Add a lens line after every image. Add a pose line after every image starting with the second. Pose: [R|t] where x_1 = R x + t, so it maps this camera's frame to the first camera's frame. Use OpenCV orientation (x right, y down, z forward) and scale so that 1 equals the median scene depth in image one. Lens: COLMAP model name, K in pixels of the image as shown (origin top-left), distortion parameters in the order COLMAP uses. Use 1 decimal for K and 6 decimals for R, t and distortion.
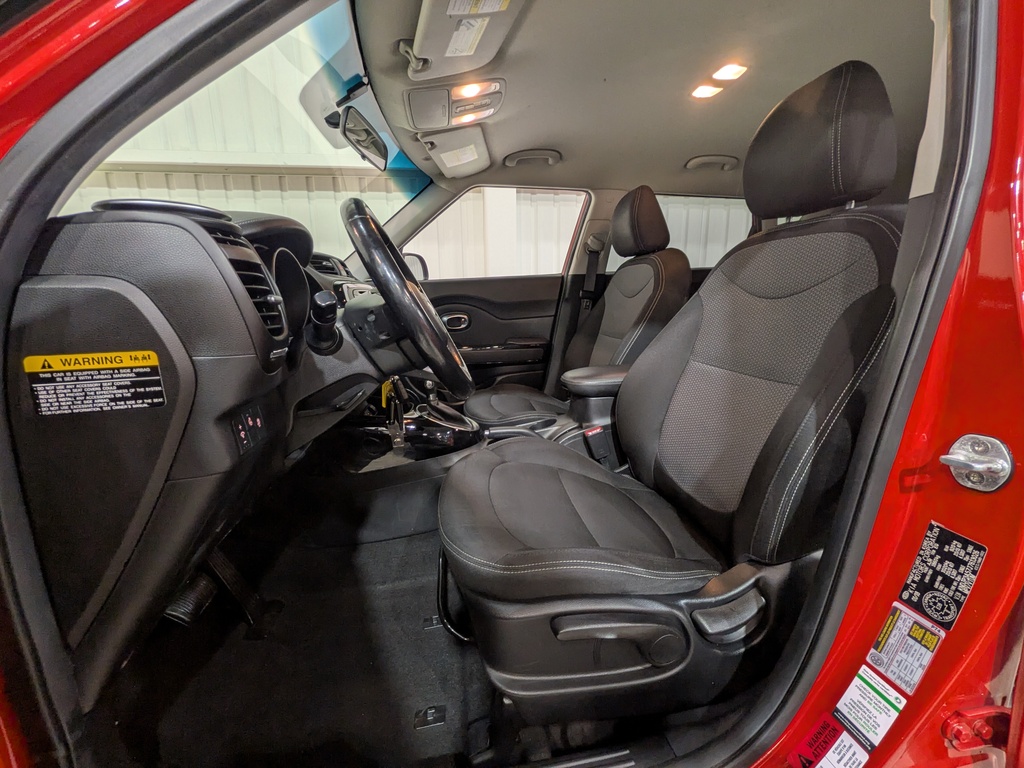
lens RADIAL K [[410.0, 0, 513.7], [0, 410.0, 393.4], [0, 0, 1]] dist [-0.007114, -0.001151]
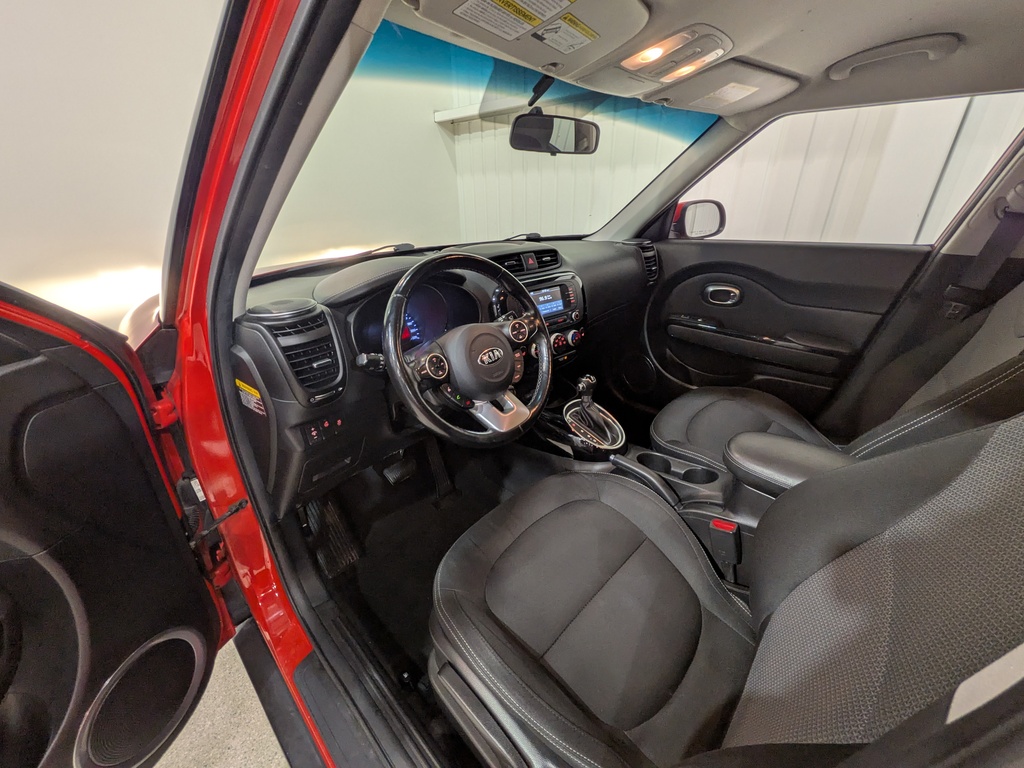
lens RADIAL K [[410.0, 0, 517.7], [0, 410.0, 383.4], [0, 0, 1]] dist [-0.007114, -0.001151]
pose [[0.589497, 0.360543, -0.722843, 0.271483], [-0.163464, 0.929593, 0.330358, -0.216769], [0.791058, -0.076586, 0.606928, 0.177413]]
